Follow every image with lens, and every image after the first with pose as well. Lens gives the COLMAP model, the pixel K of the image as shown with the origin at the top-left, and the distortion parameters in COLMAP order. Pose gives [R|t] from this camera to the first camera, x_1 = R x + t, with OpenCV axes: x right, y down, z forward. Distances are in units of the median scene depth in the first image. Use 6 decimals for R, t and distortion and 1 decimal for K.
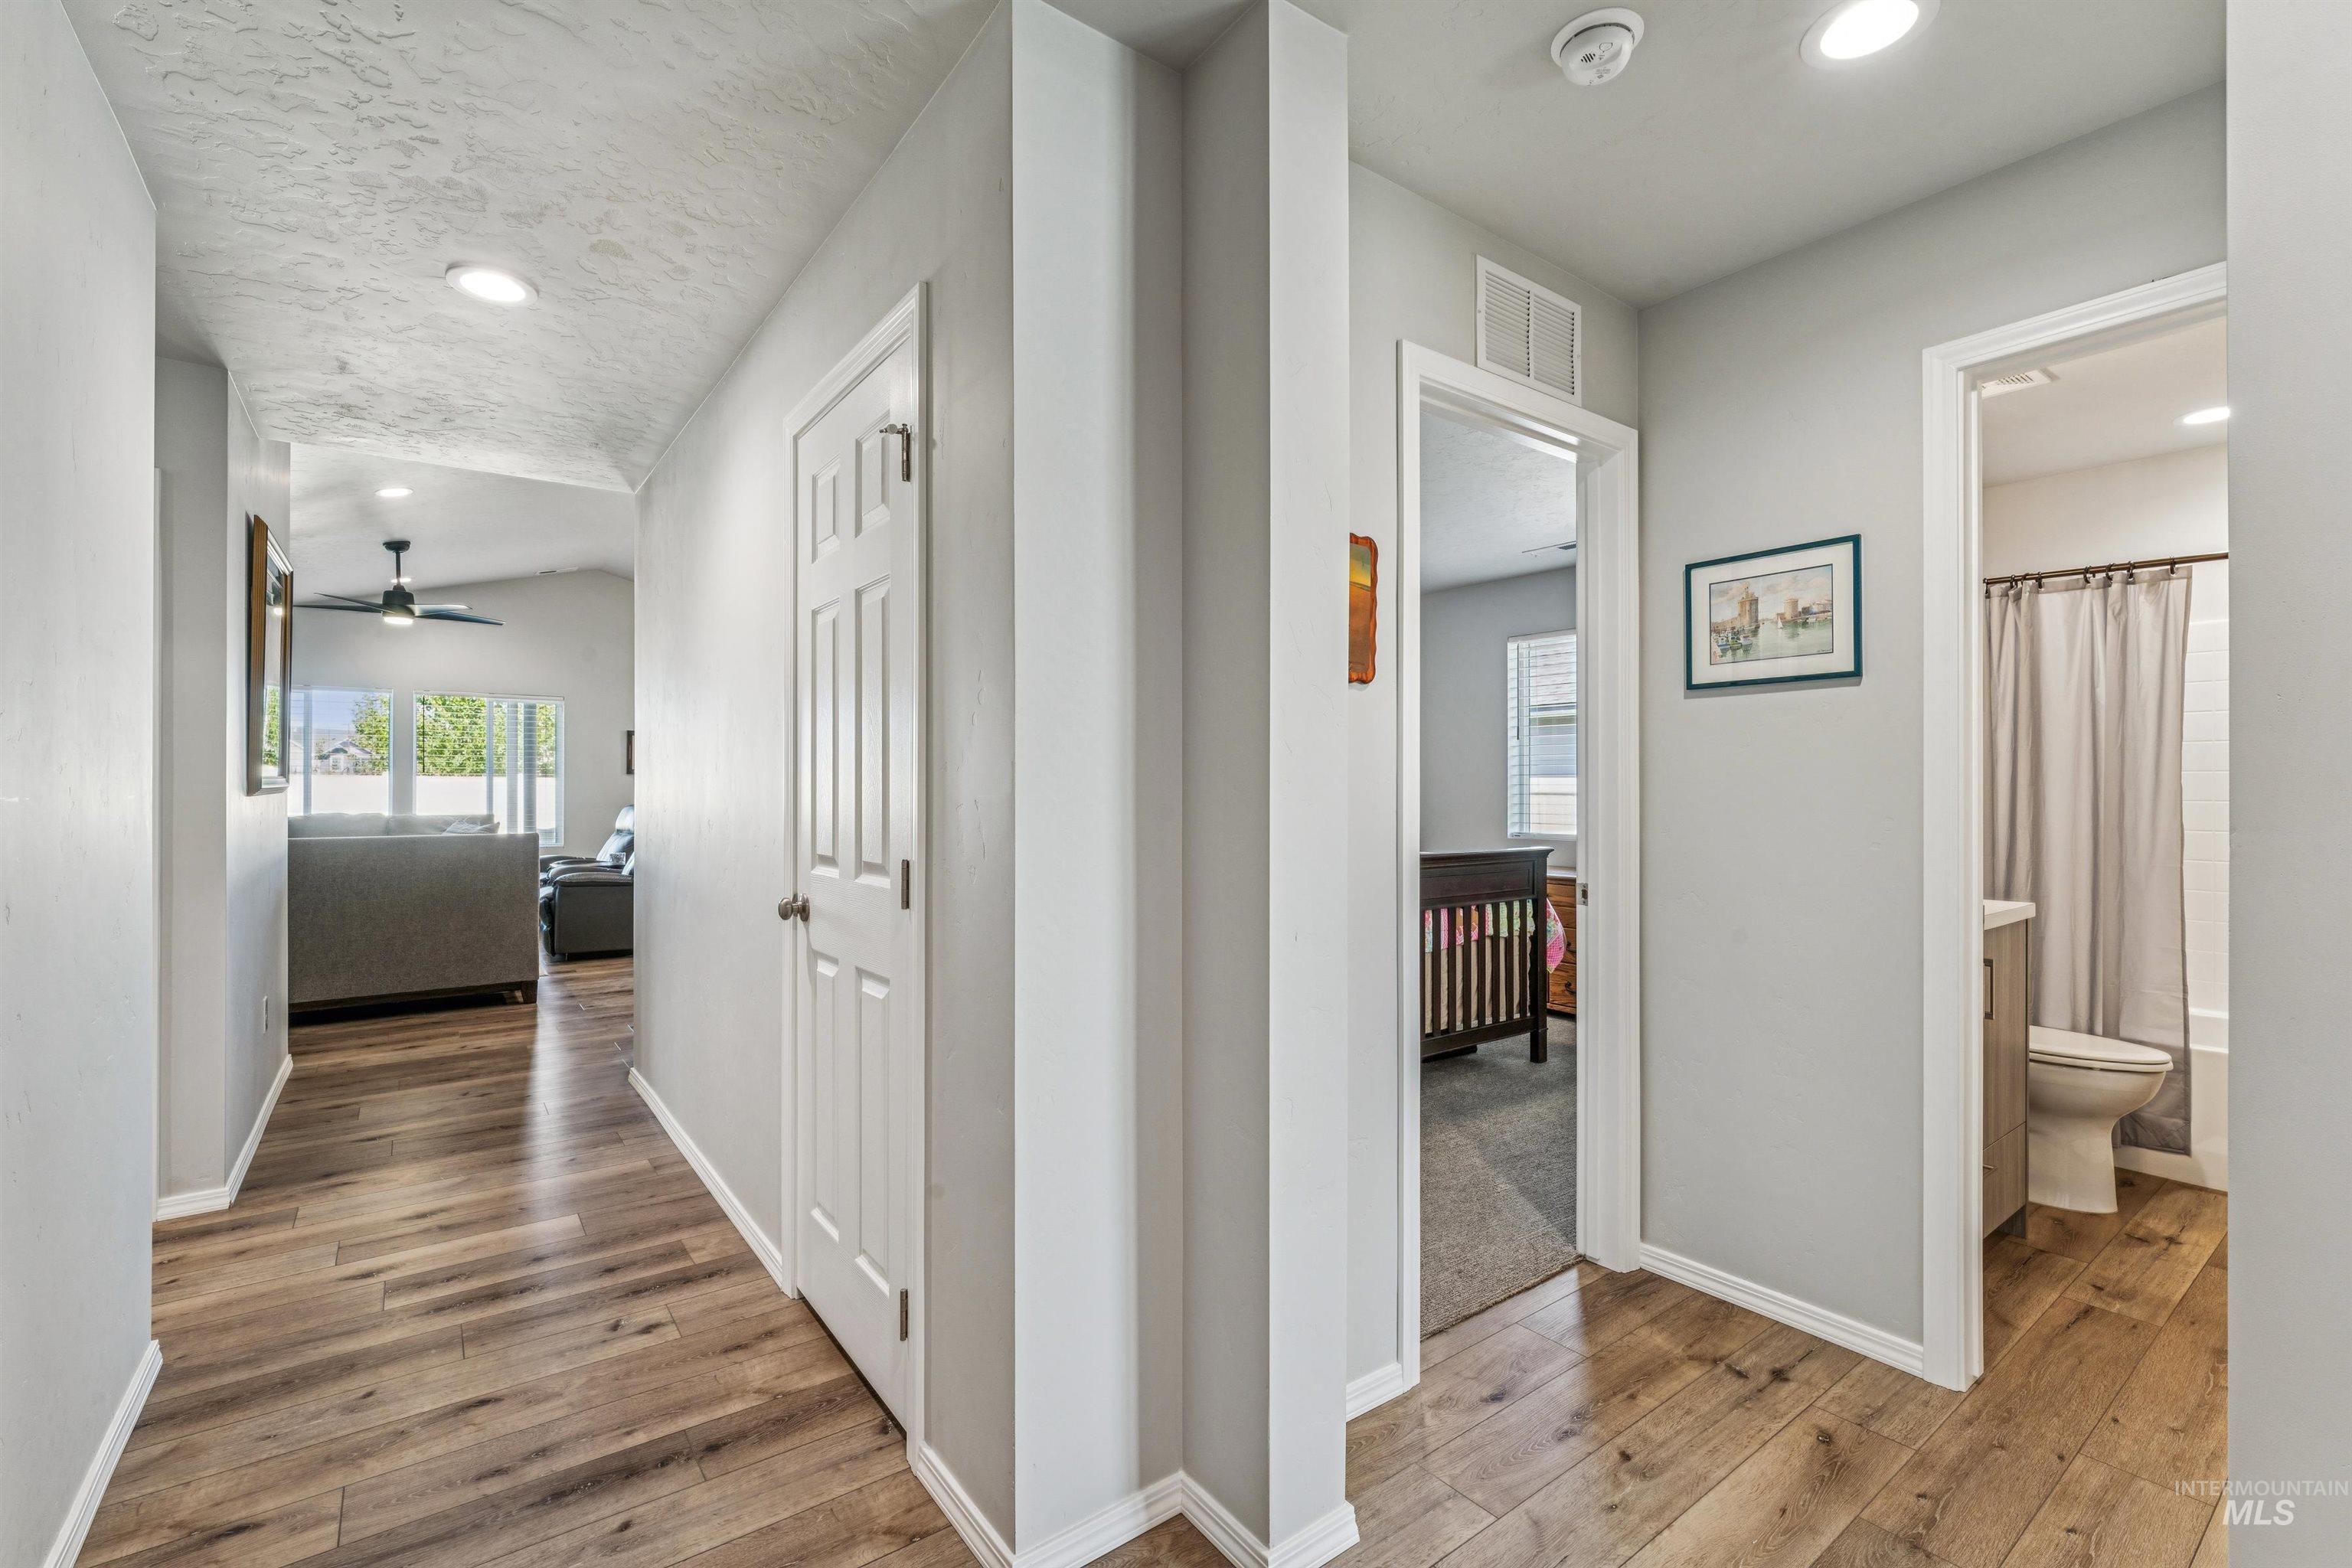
lens RADIAL K [[1026.5, 0, 1179.9], [0, 1026.5, 780.4], [0, 0, 1]] dist [-0.001316, -0.000185]
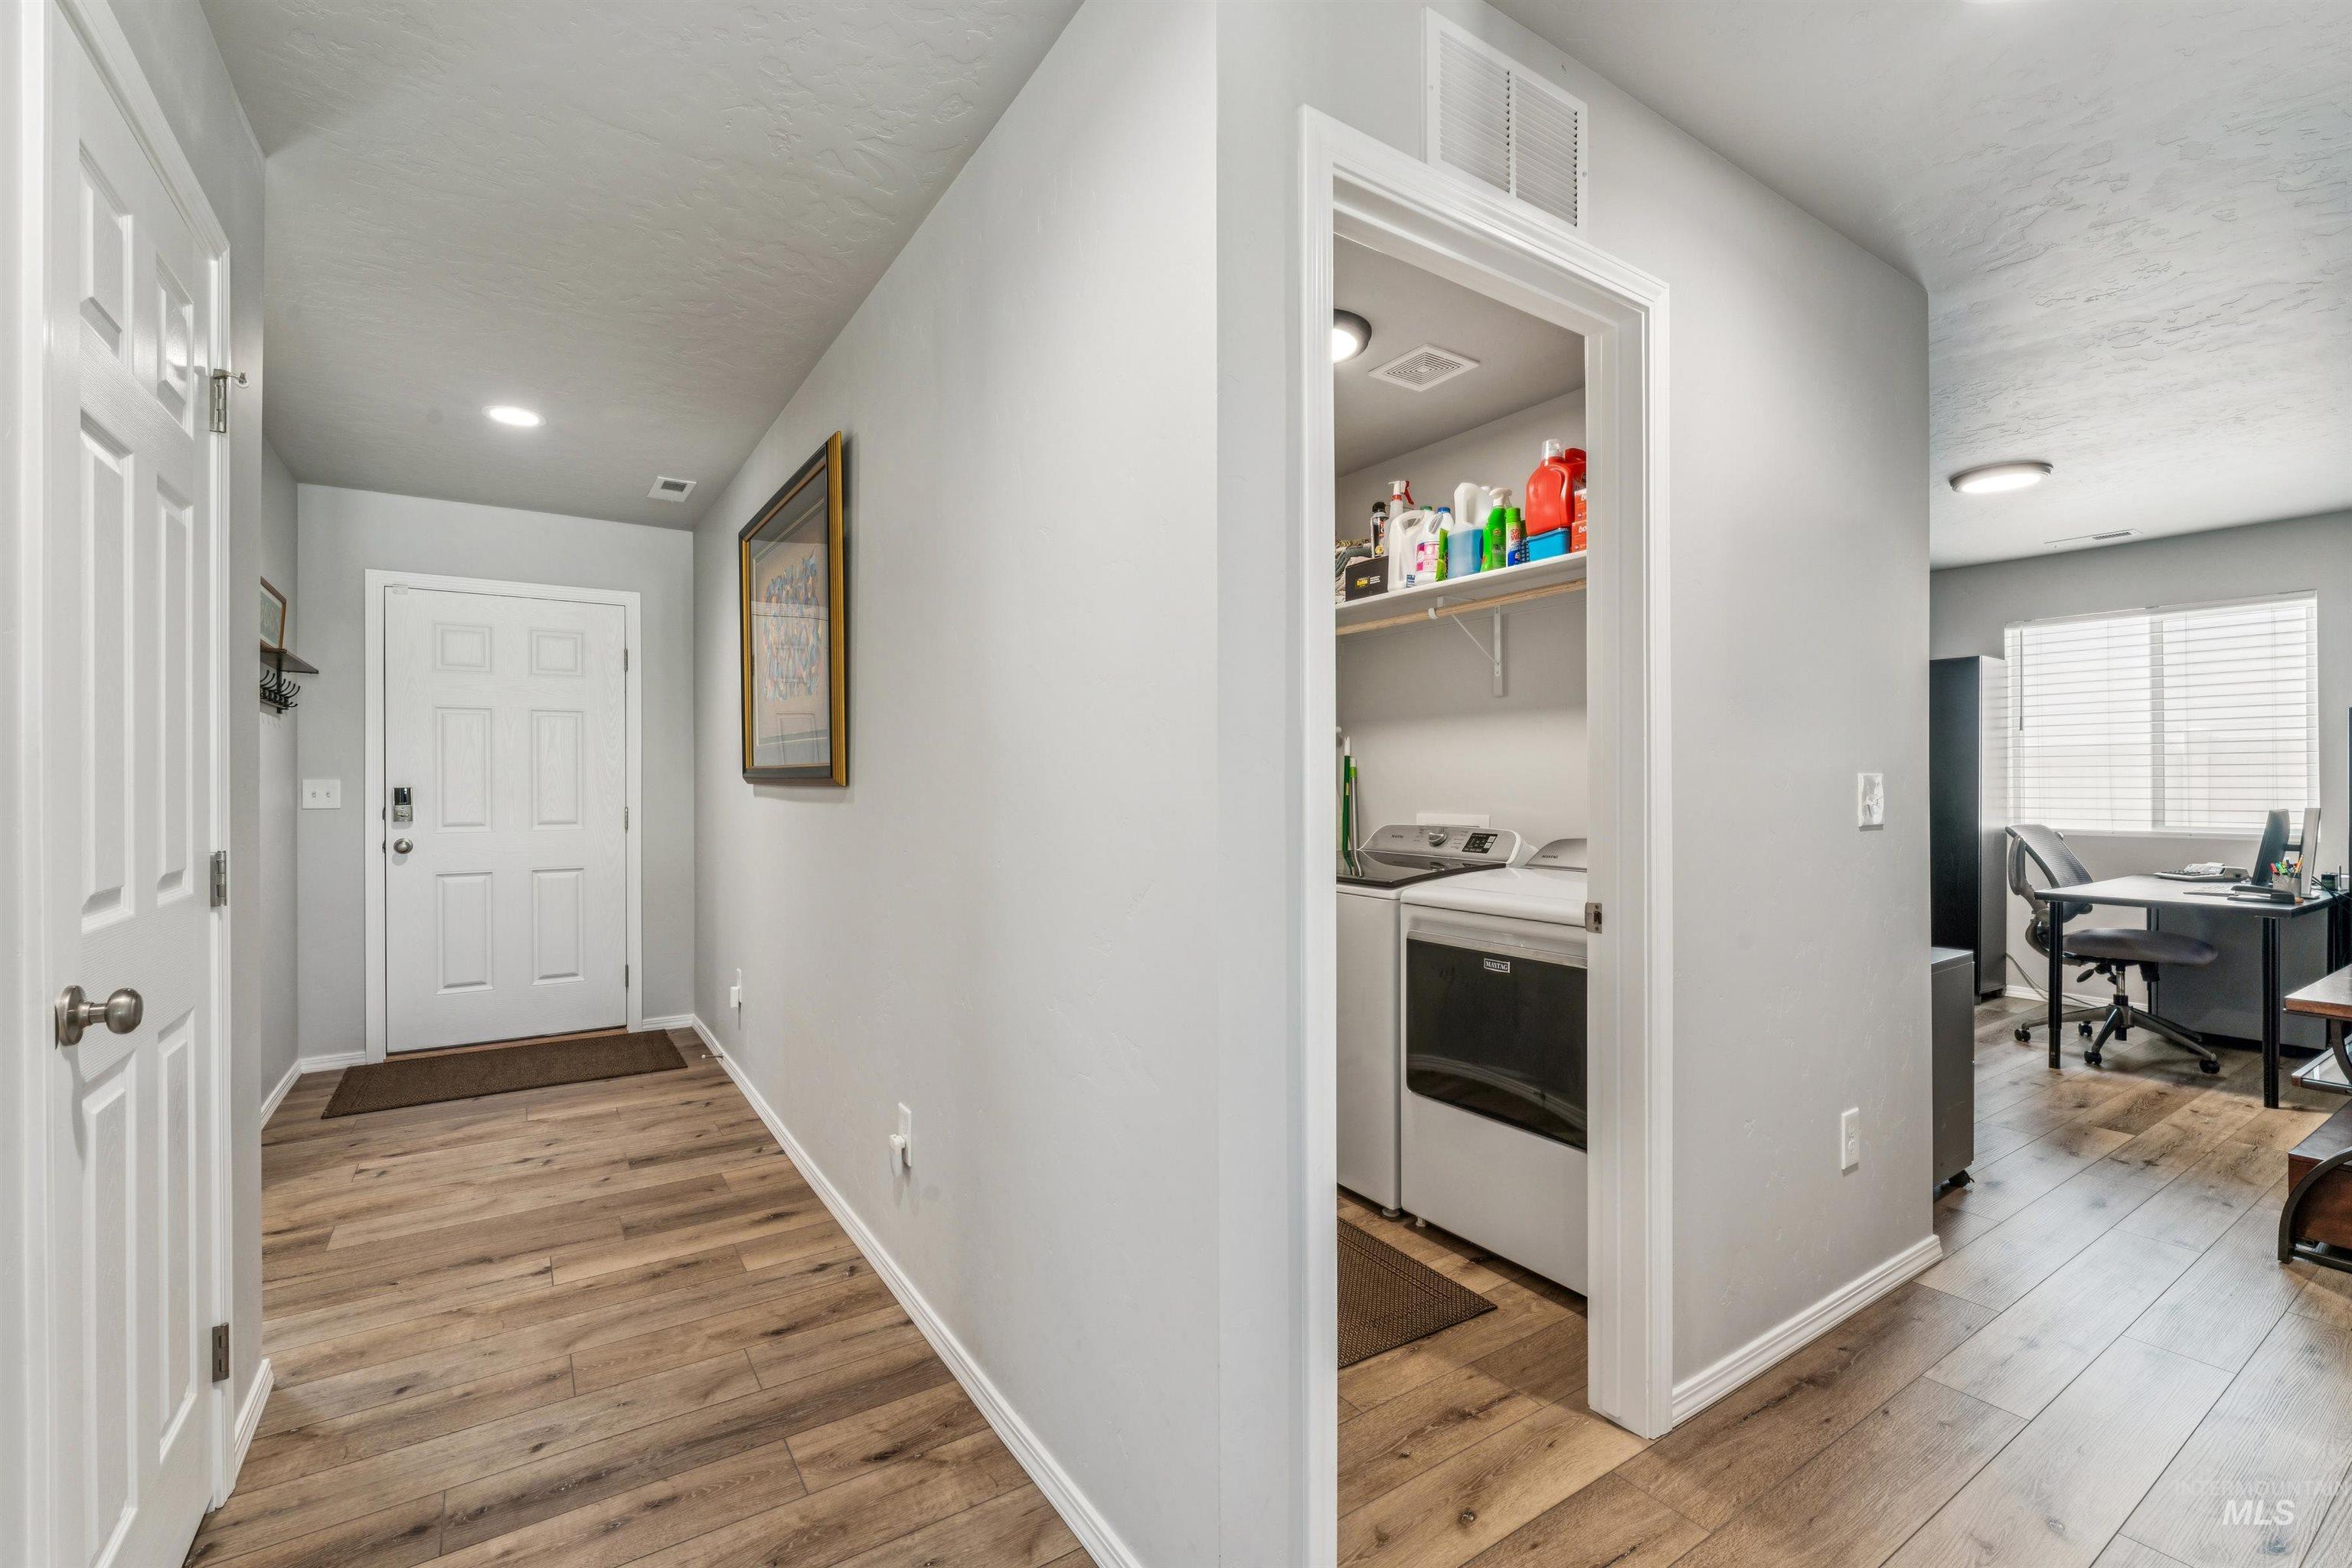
lens RADIAL K [[1009.4, 0, 1171.9], [0, 1009.4, 785.3], [0, 0, 1]] dist [-0.000887, 0.000017]
pose [[-0.998305, 0.001631, 0.058170, -1.232842], [0.001181, 0.999969, -0.007768, 0.029109], [-0.058181, -0.007687, -0.998276, 1.963684]]
